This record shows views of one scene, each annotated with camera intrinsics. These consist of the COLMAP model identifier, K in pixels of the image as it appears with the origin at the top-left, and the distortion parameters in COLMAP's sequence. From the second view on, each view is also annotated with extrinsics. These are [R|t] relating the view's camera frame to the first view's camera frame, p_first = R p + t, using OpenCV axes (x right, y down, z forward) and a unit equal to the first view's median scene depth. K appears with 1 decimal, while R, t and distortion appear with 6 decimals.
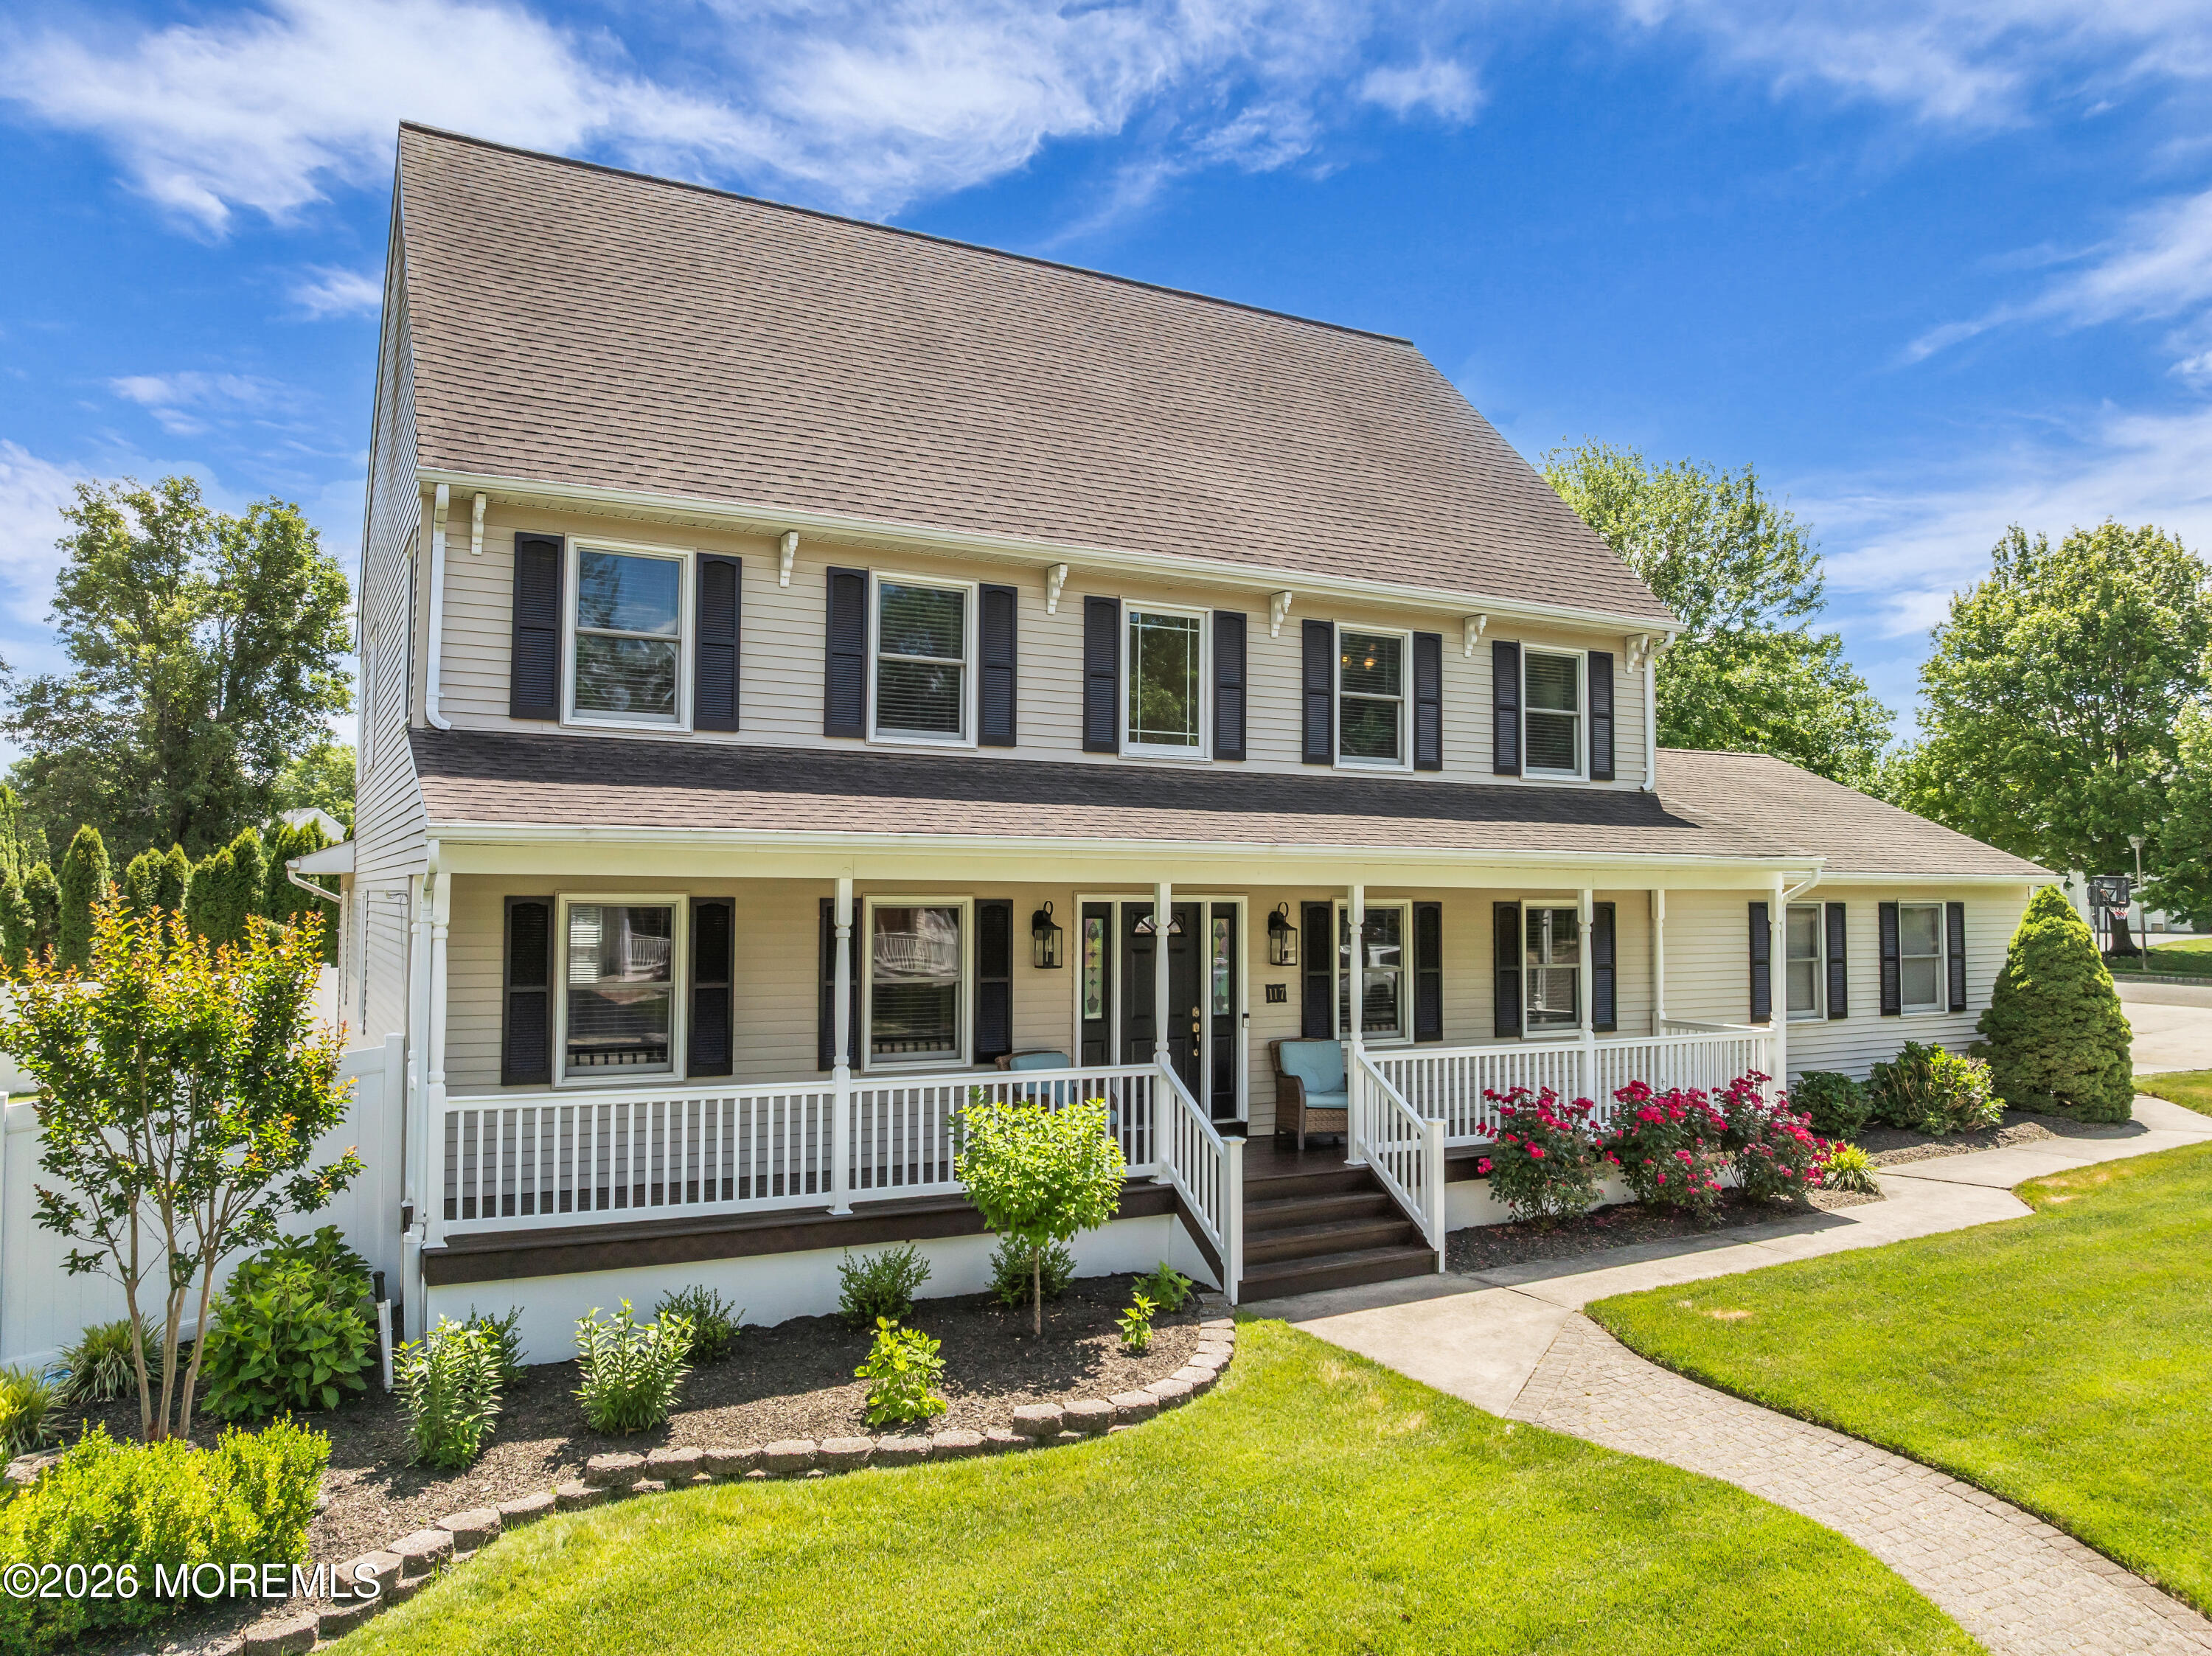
lens RADIAL K [[1549.7, 0, 1107.8], [0, 1549.7, 813.7], [0, 0, 1]] dist [-0.040768, -0.002774]
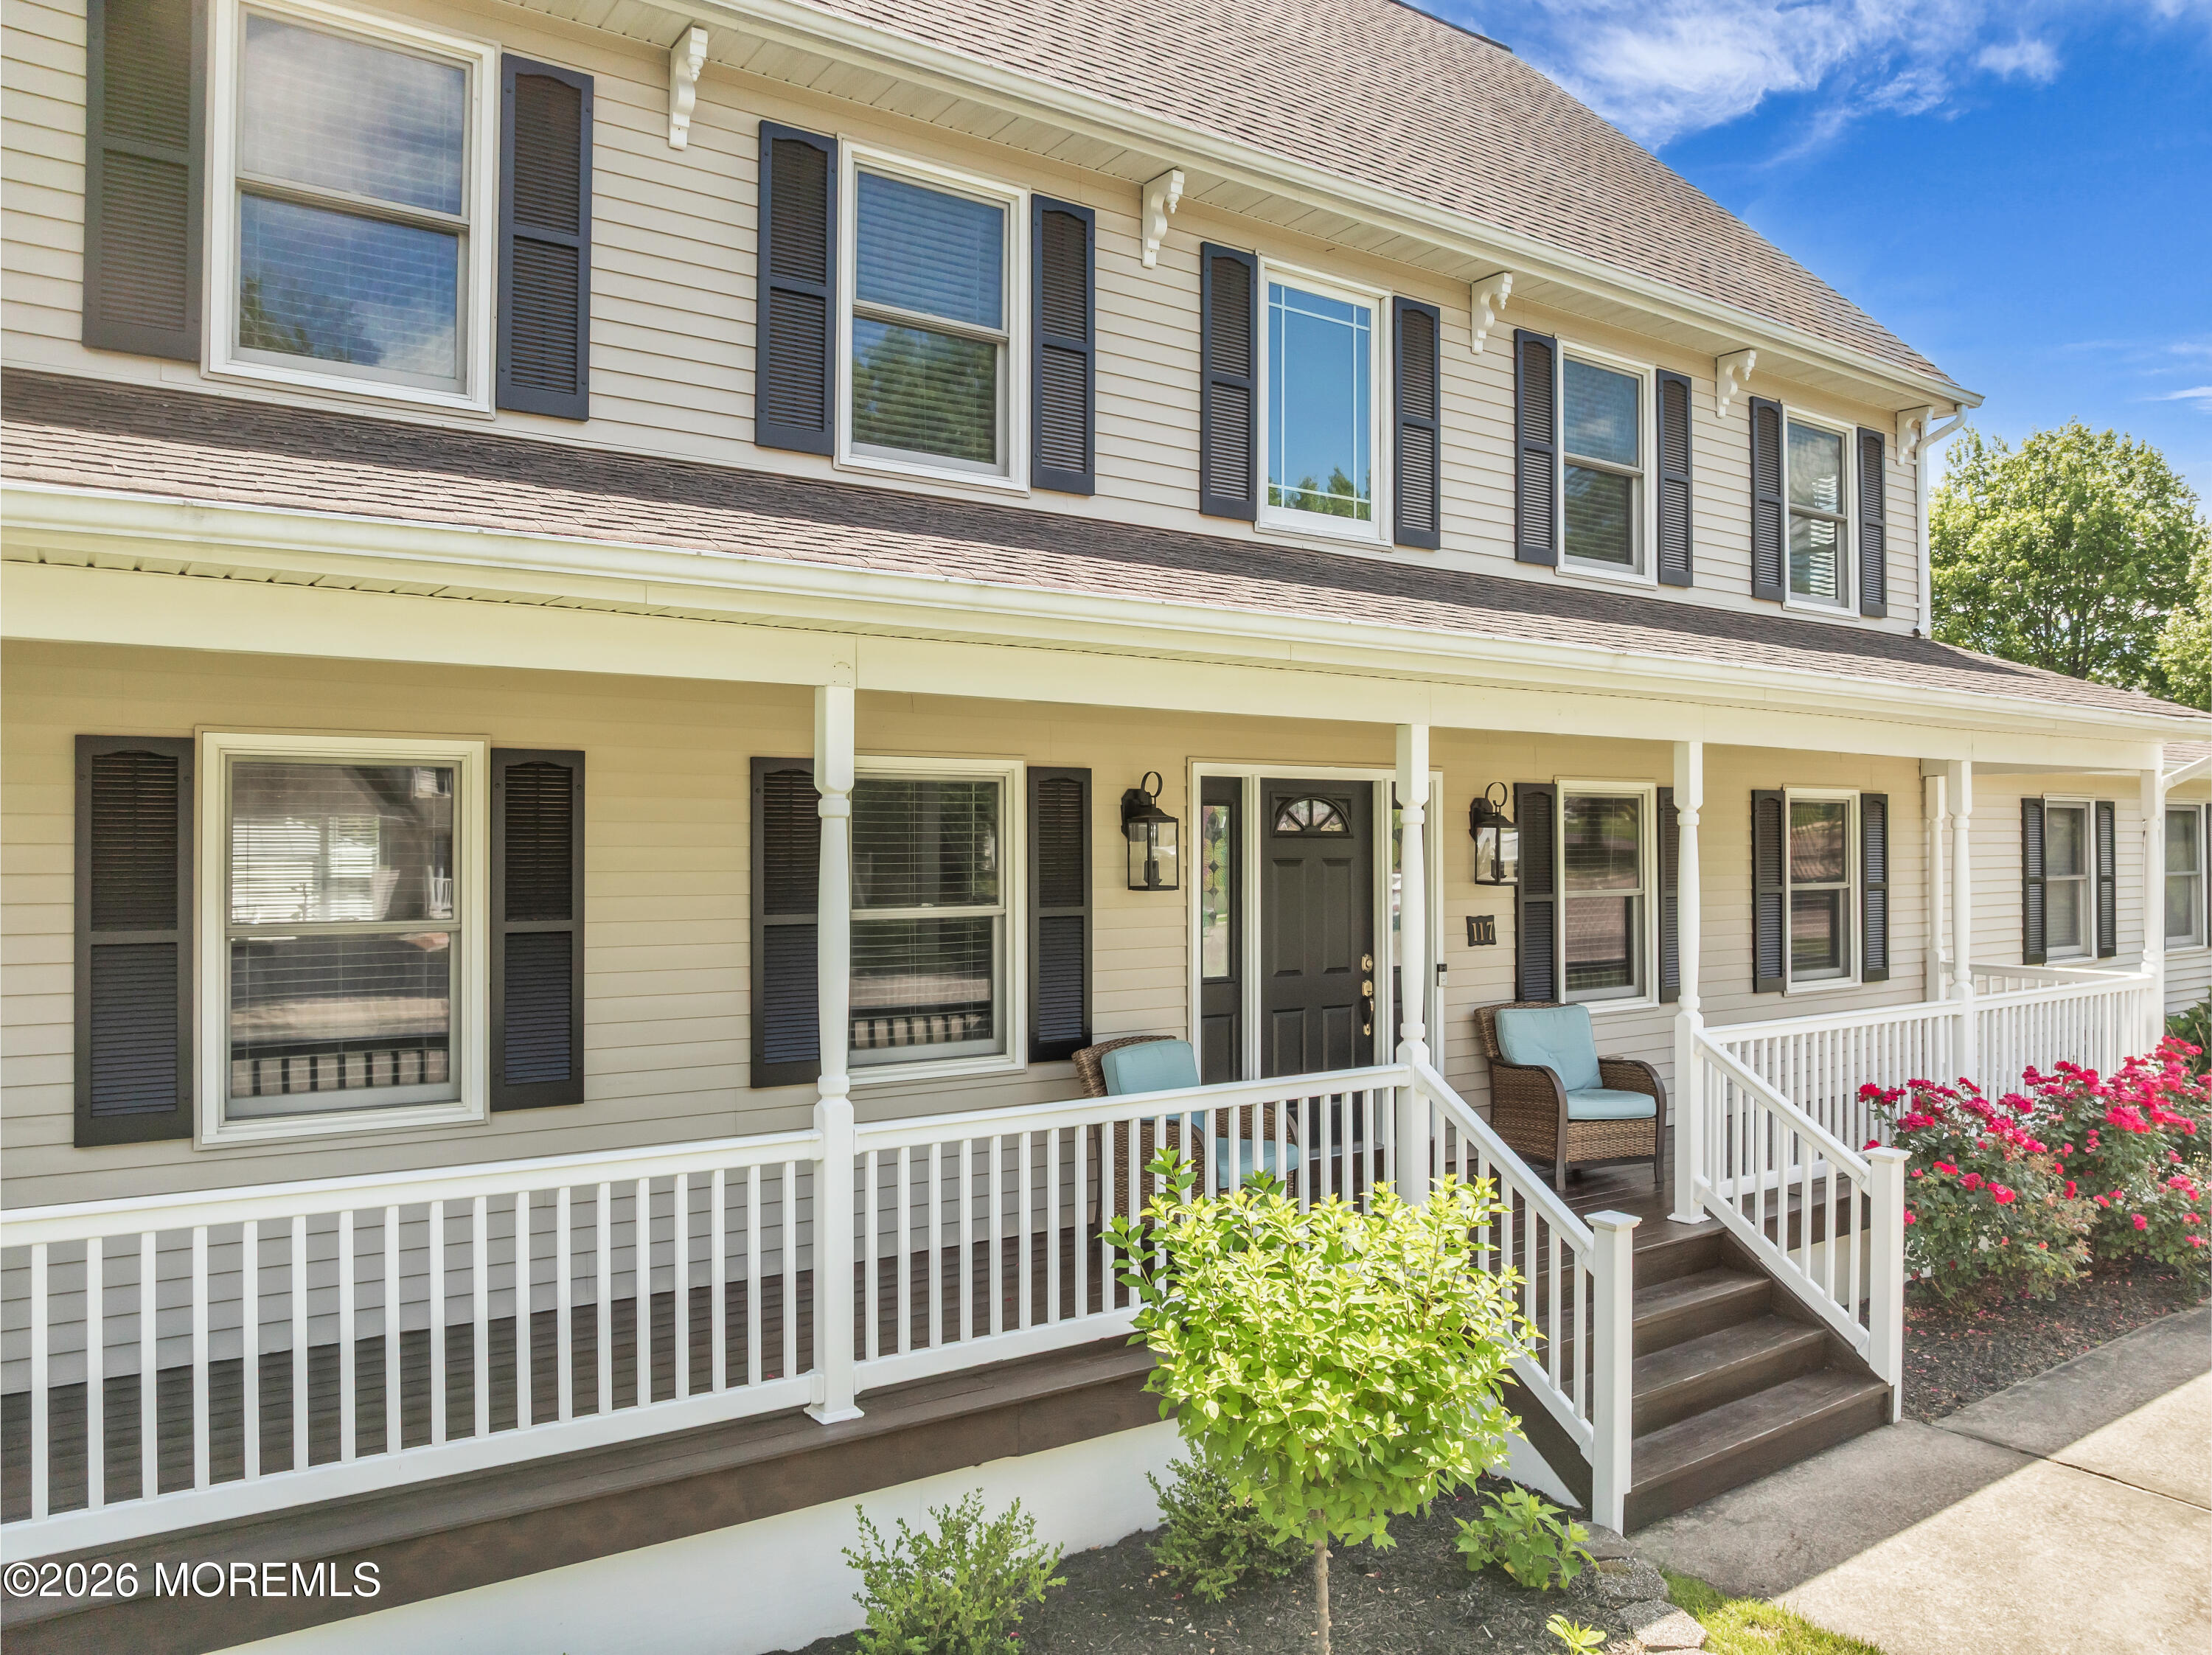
lens RADIAL K [[1558.3, 0, 1106.0], [0, 1558.3, 827.5], [0, 0, 1]] dist [0.000648, -0.124827]
pose [[0.994866, -0.003217, 0.101148, -0.110487], [-0.001686, 0.998829, 0.048349, 0.048342], [-0.101185, -0.048271, 0.993696, 0.428073]]
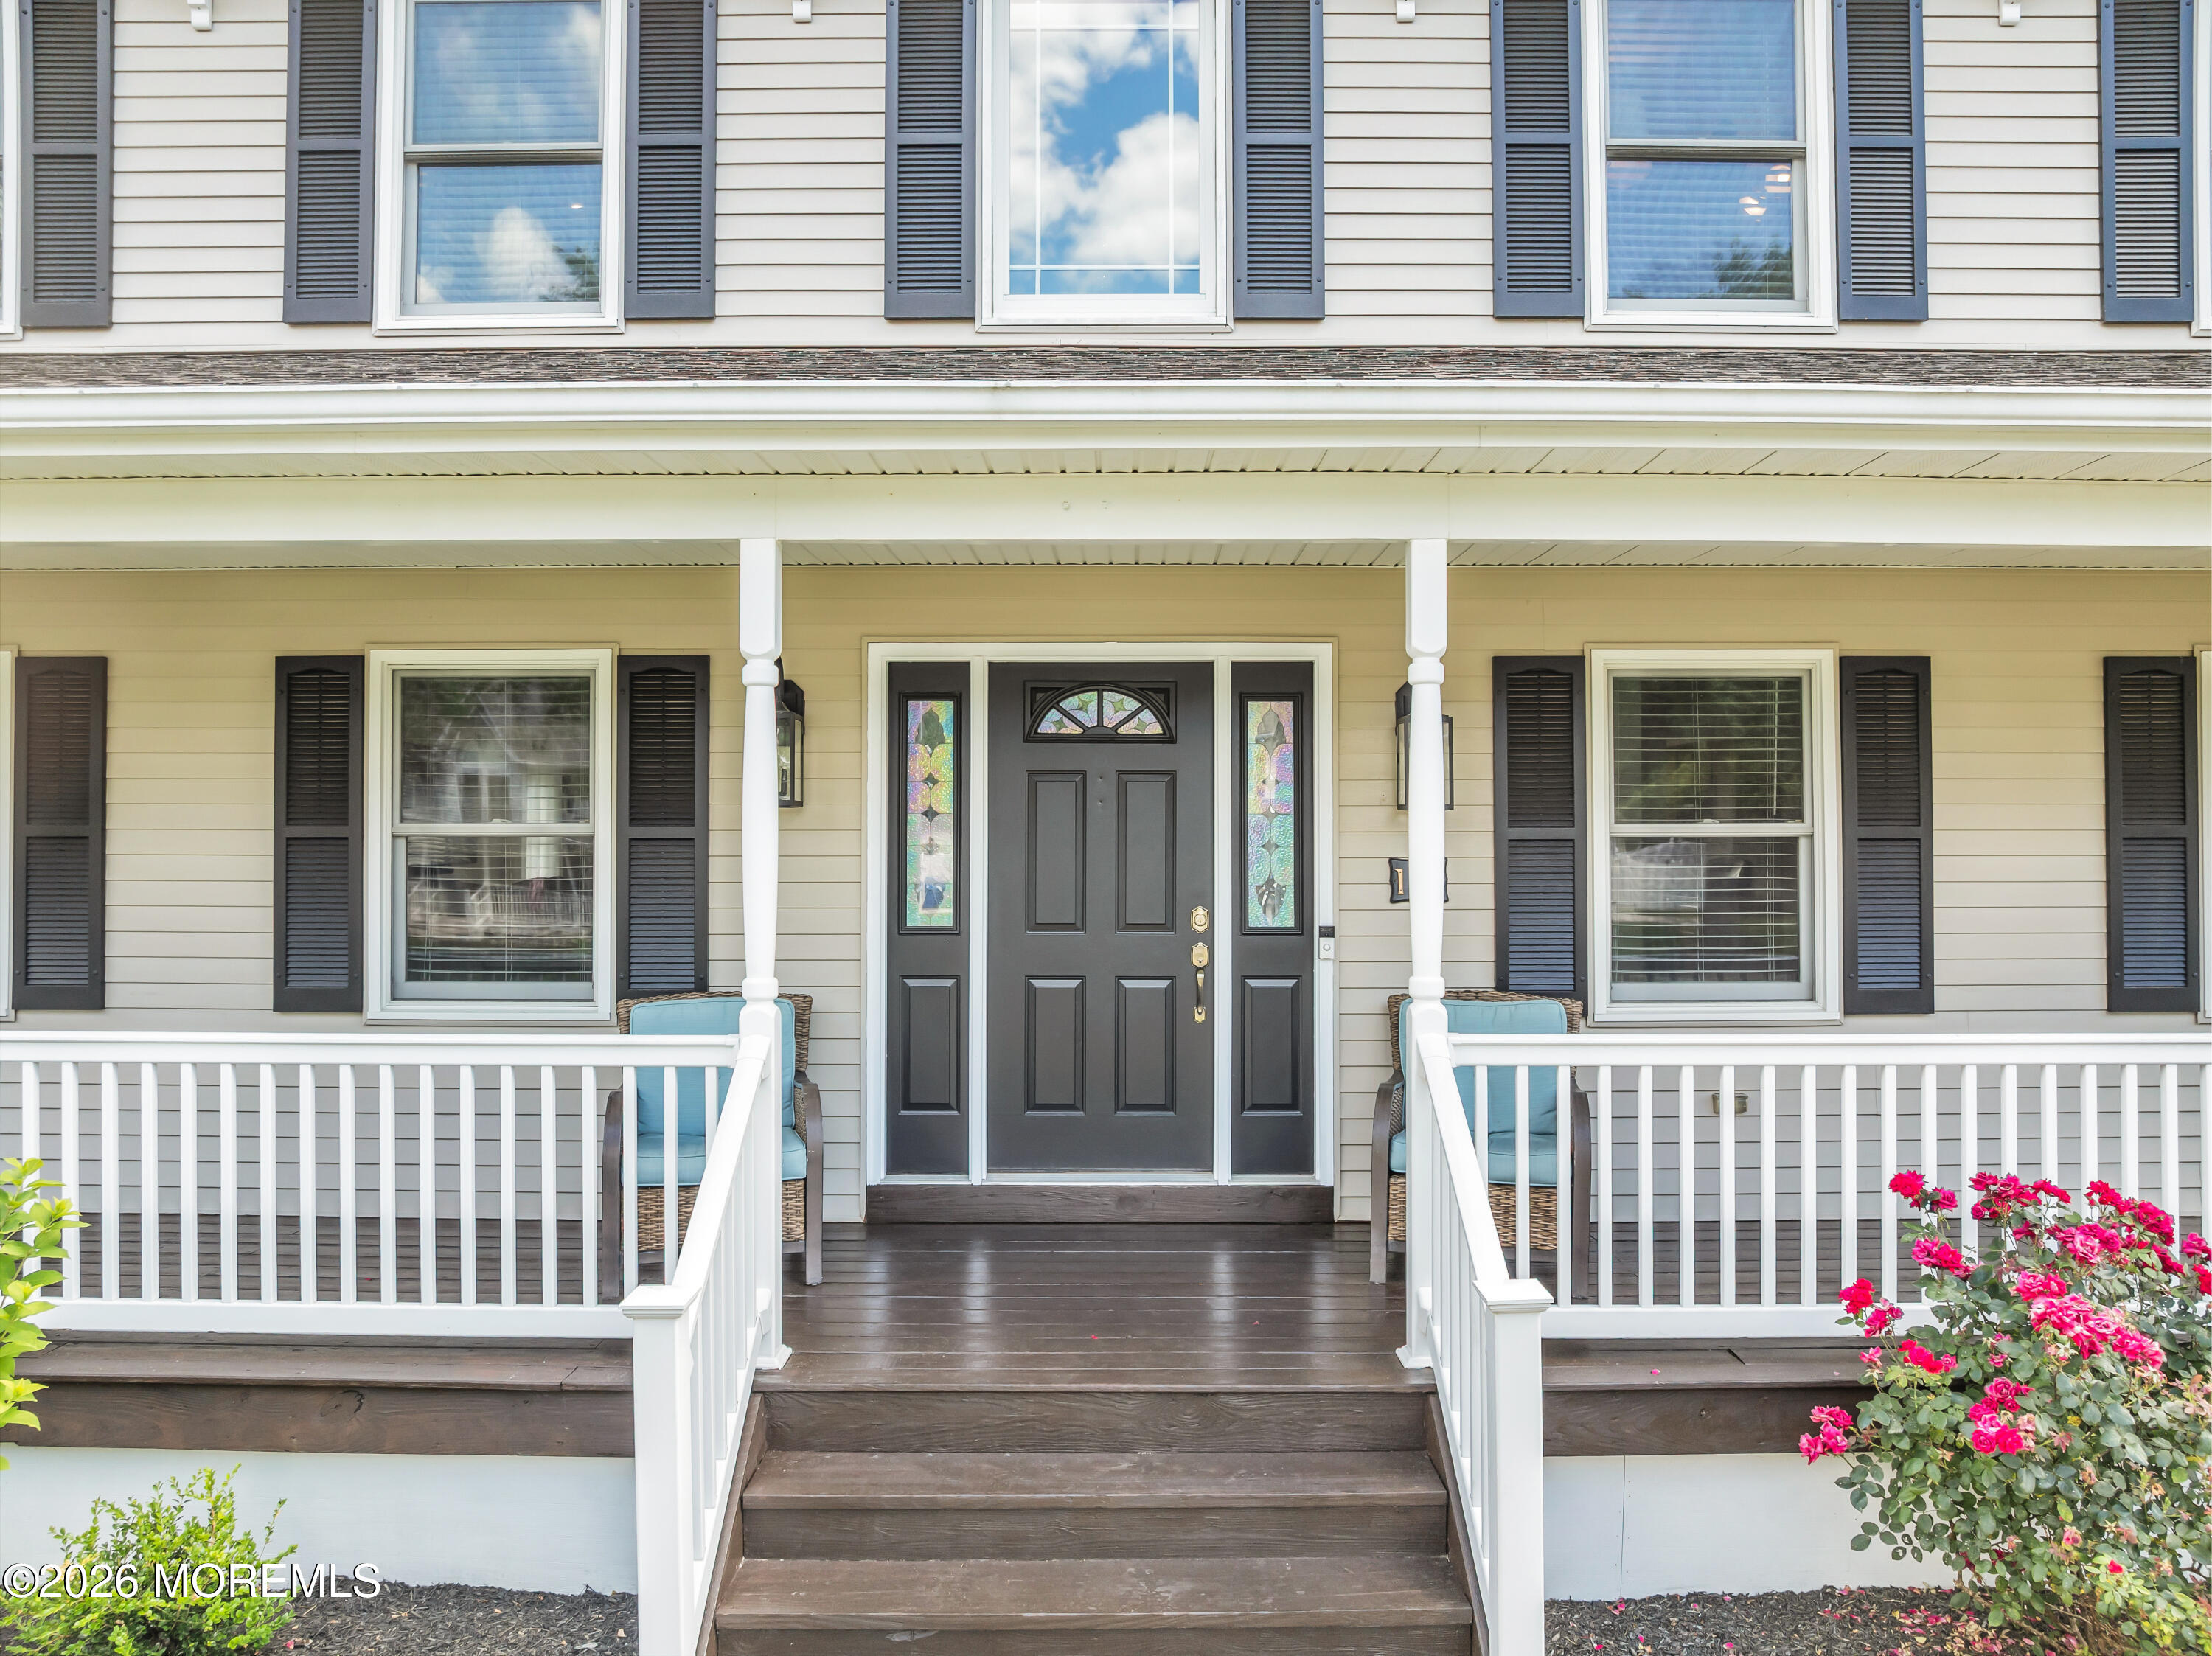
lens RADIAL K [[1615.0, 0, 1104.0], [0, 1615.0, 739.0], [0, 0, 1]] dist [-0.047144, 0.000647]
pose [[0.875755, -0.008310, -0.482684, 0.260438], [0.032564, 0.998591, 0.041889, 0.061870], [0.481656, -0.052403, 0.874792, 0.629344]]
